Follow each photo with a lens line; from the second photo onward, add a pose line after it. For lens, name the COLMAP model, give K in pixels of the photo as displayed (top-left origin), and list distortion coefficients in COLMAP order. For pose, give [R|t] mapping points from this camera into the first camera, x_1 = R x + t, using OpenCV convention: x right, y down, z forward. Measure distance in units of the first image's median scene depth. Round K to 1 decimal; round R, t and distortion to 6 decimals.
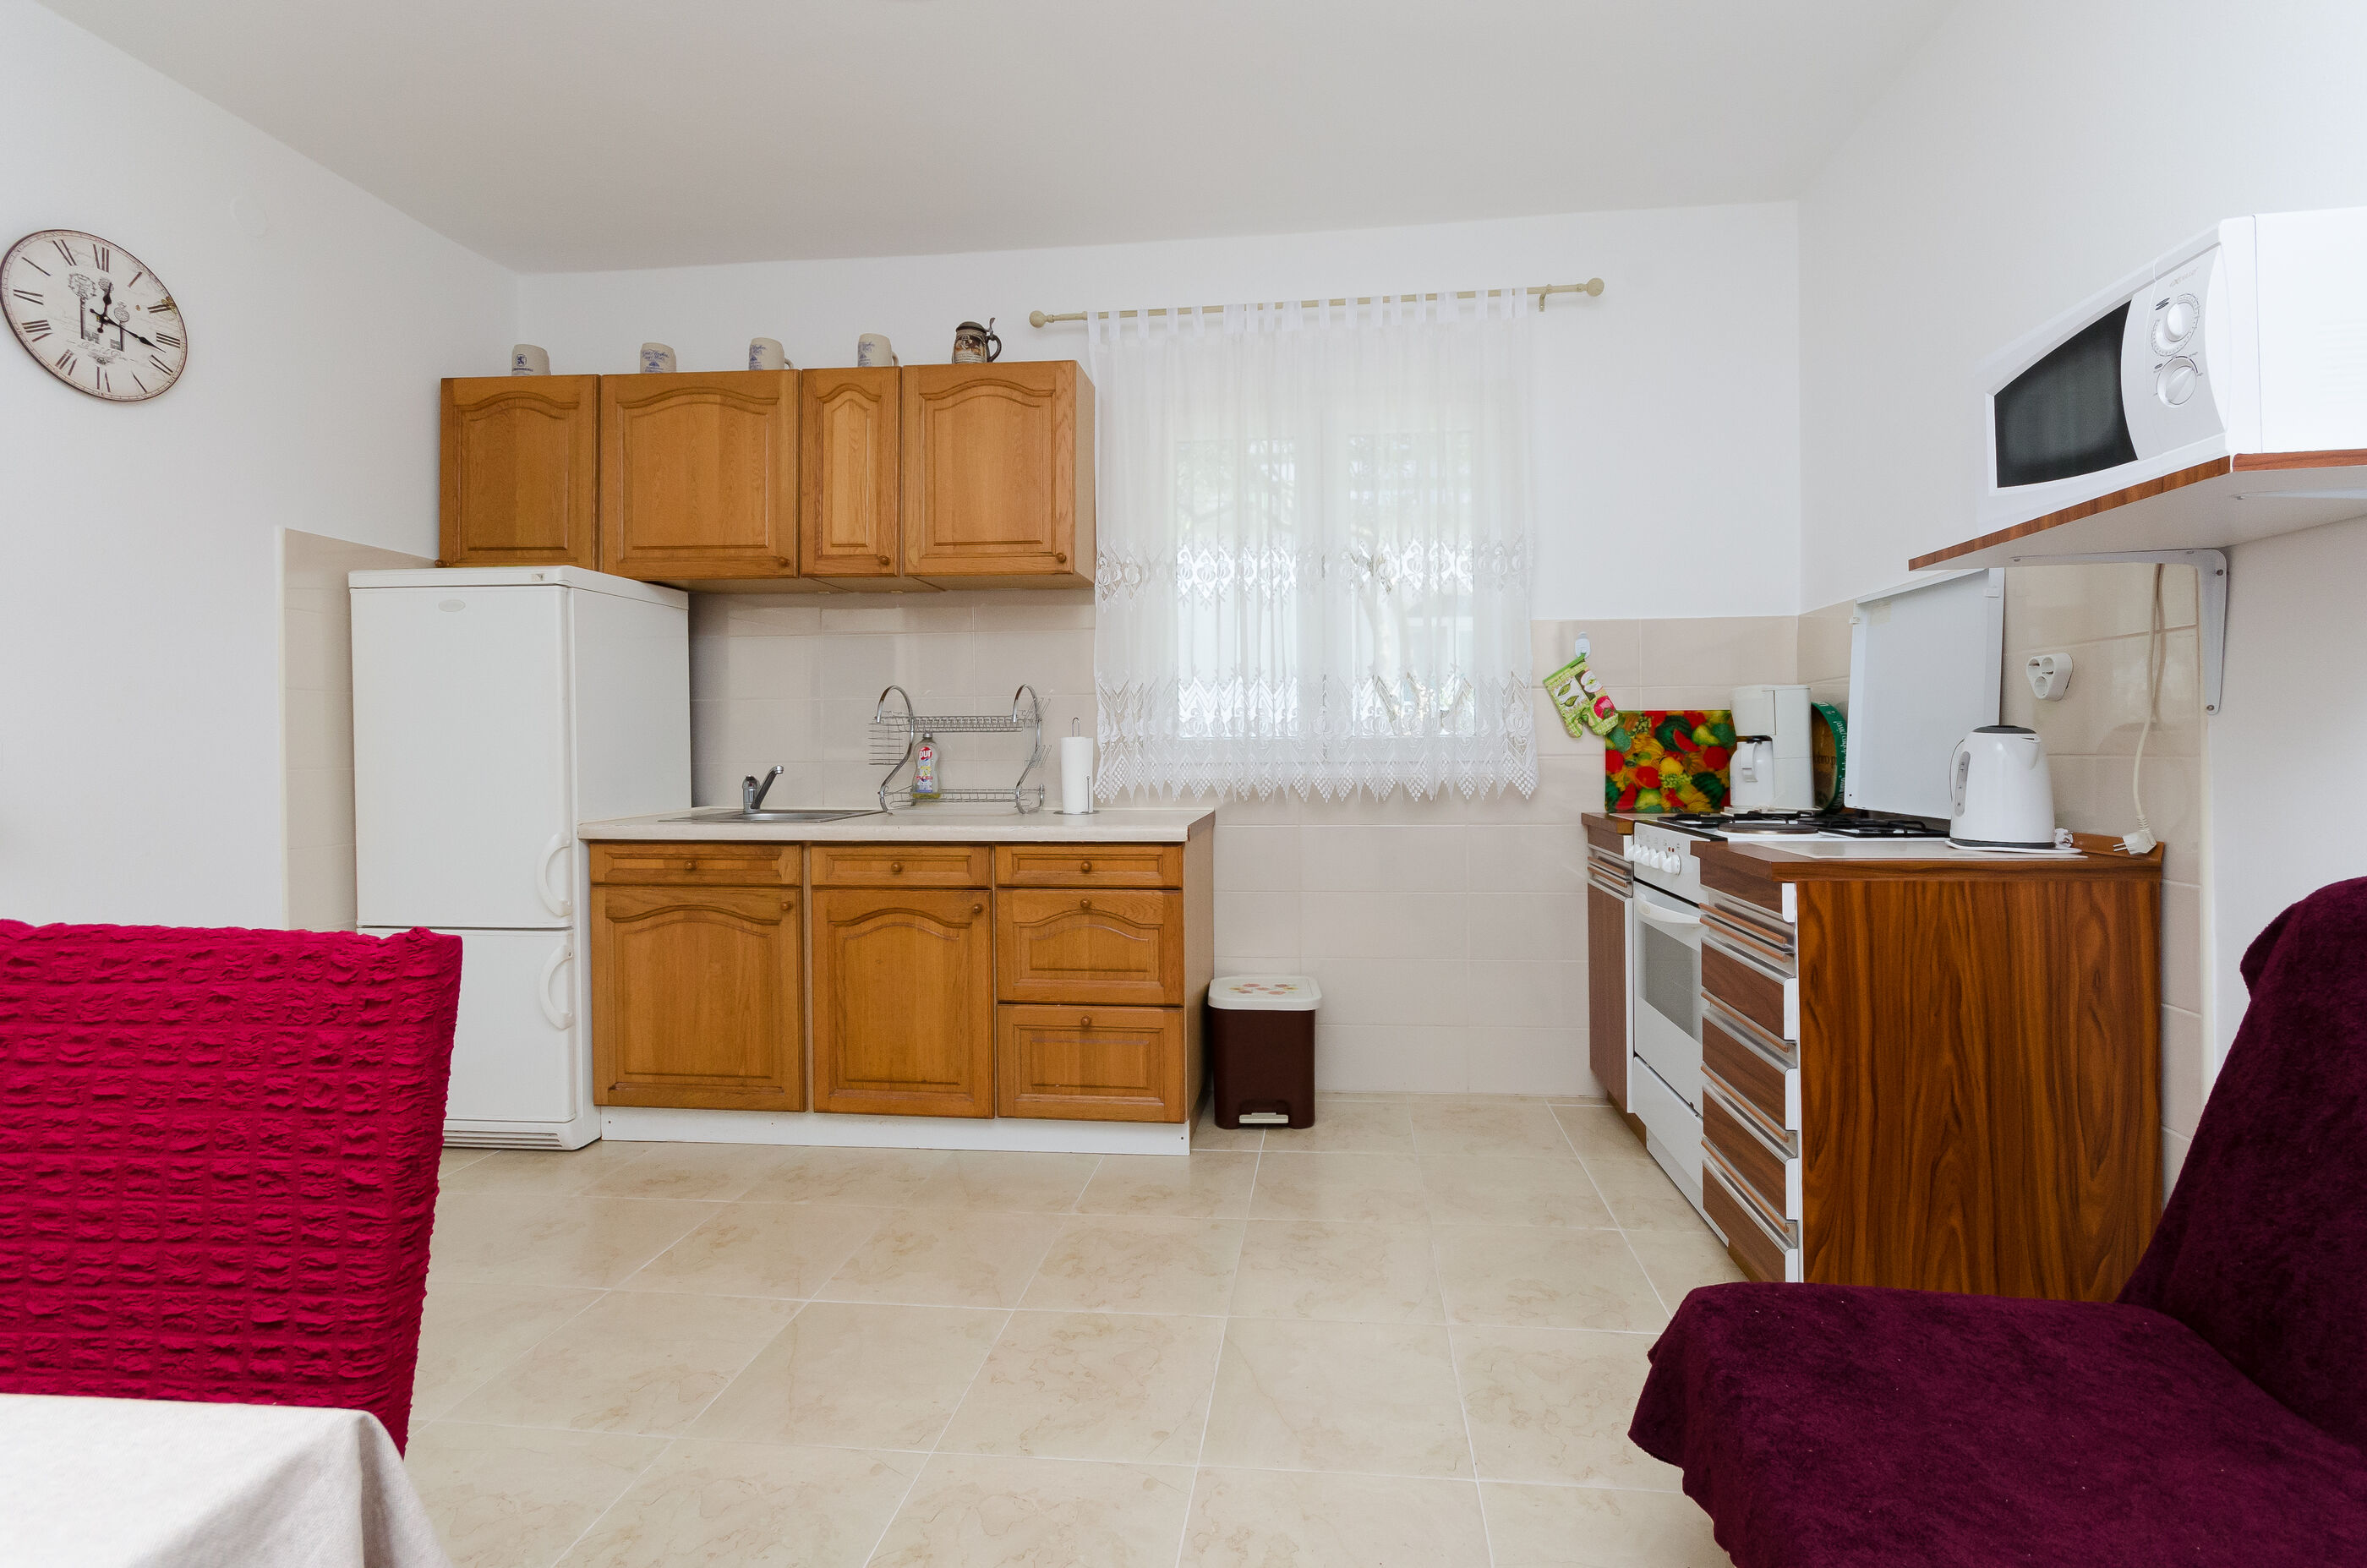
lens RADIAL K [[1059.9, 0, 1234.2], [0, 1059.9, 760.2], [0, 0, 1]] dist [0.013492, -0.000802]
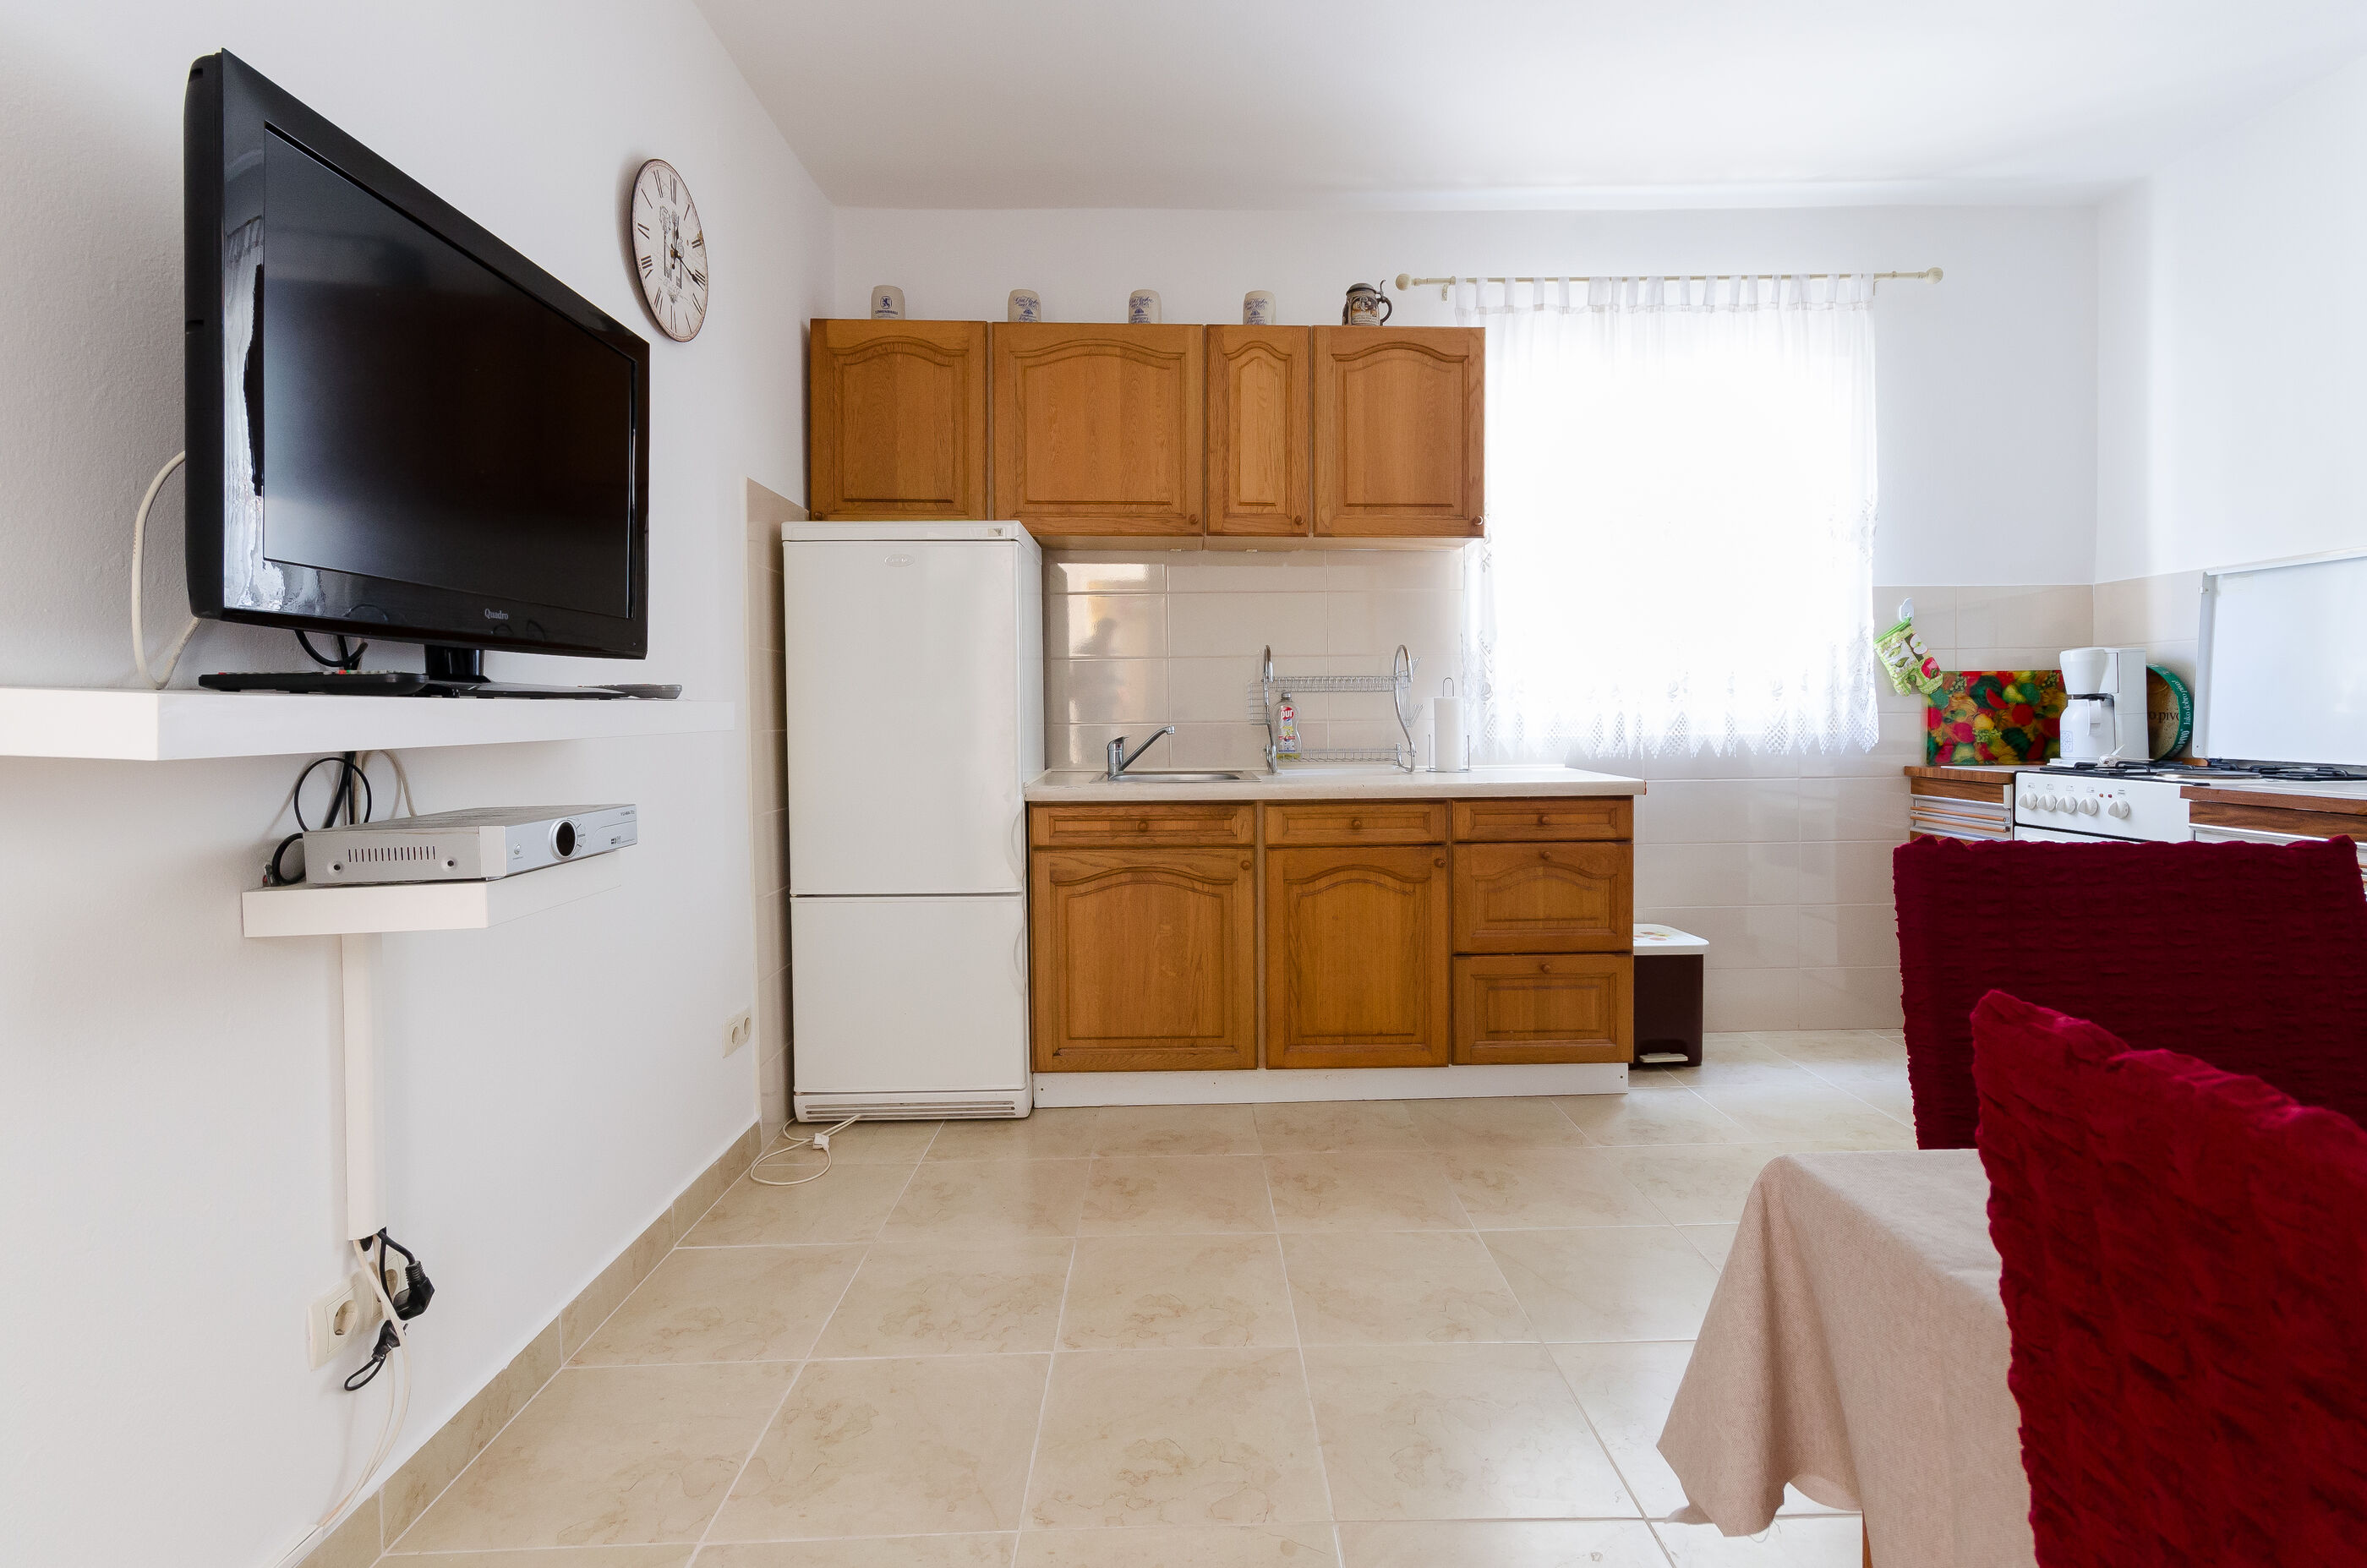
lens RADIAL K [[1127.5, 0, 1201.3], [0, 1127.5, 739.4], [0, 0, 1]] dist [0.006615, 0.002973]
pose [[0.991245, -0.006439, 0.131879, -0.592961], [0.004822, 0.999909, 0.012573, 0.005142], [-0.131948, -0.011827, 0.991186, -0.046698]]
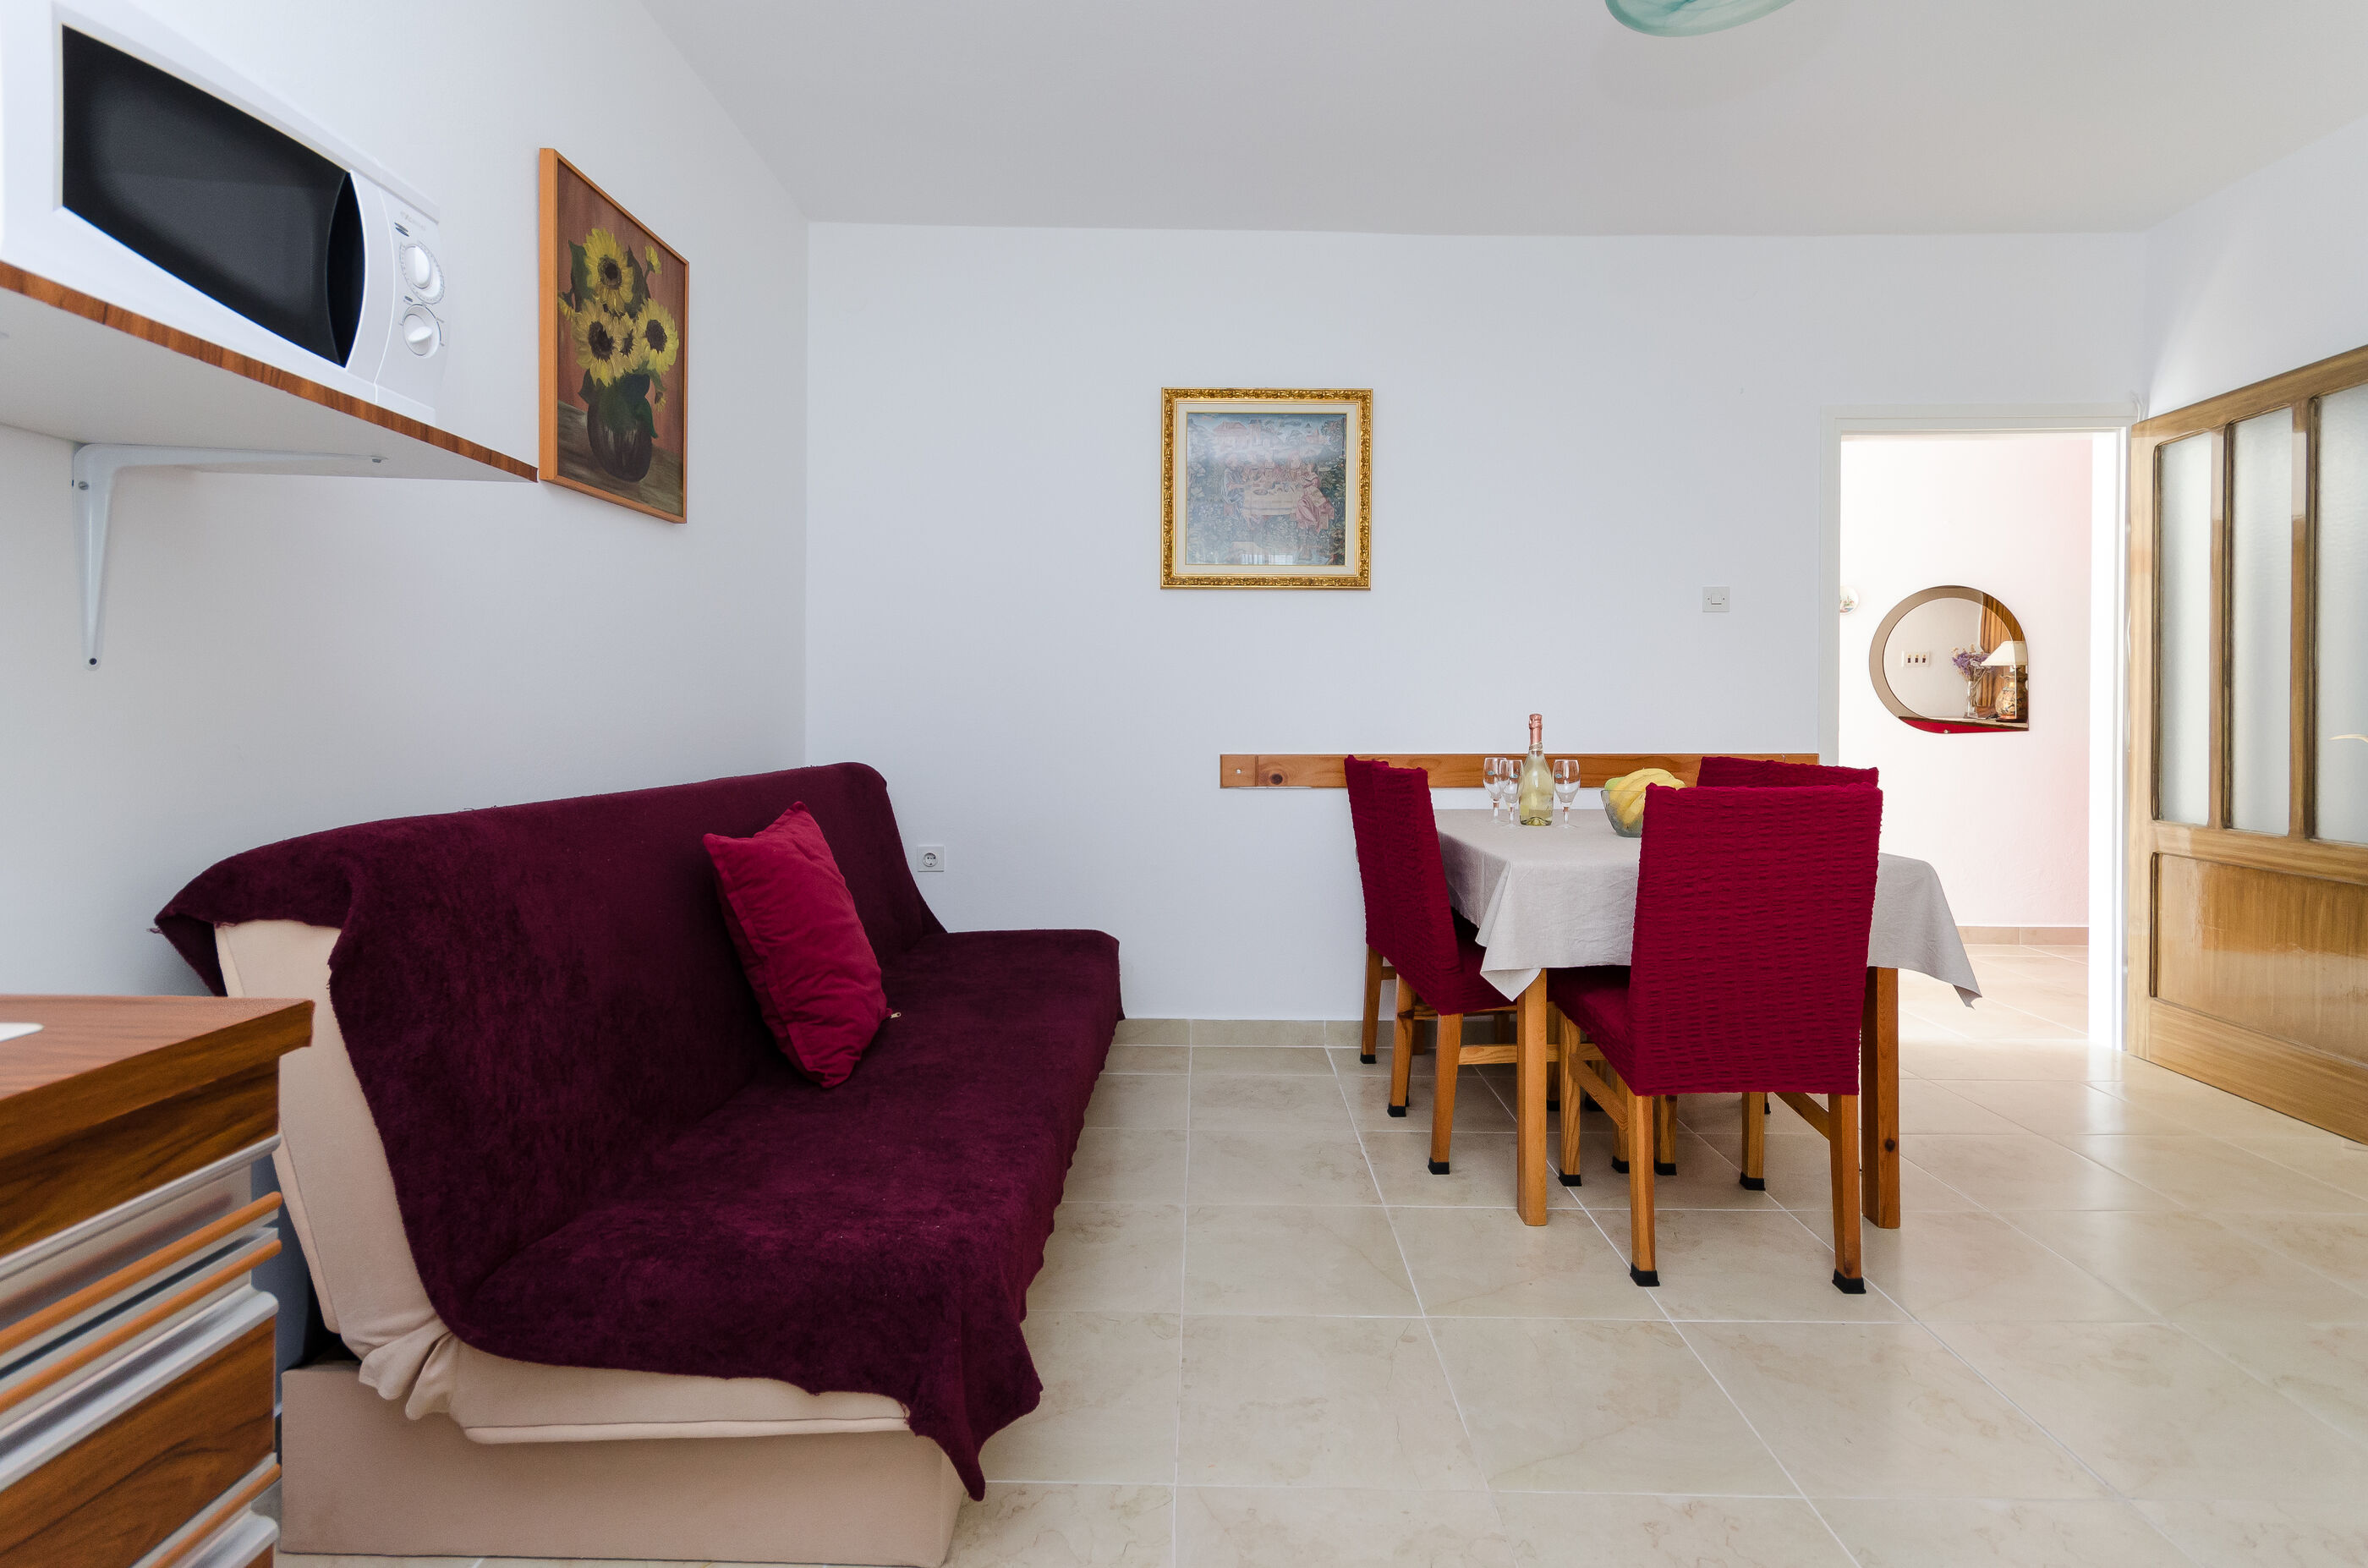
lens RADIAL K [[1060.4, 0, 1182.2], [0, 1060.4, 726.6], [0, 0, 1]] dist [0.013492, -0.000802]
pose [[-0.997748, 0.005655, -0.066834, 0.119202], [0.004981, 0.999935, 0.010245, -0.001637], [0.066888, 0.009889, -0.997712, 0.915494]]
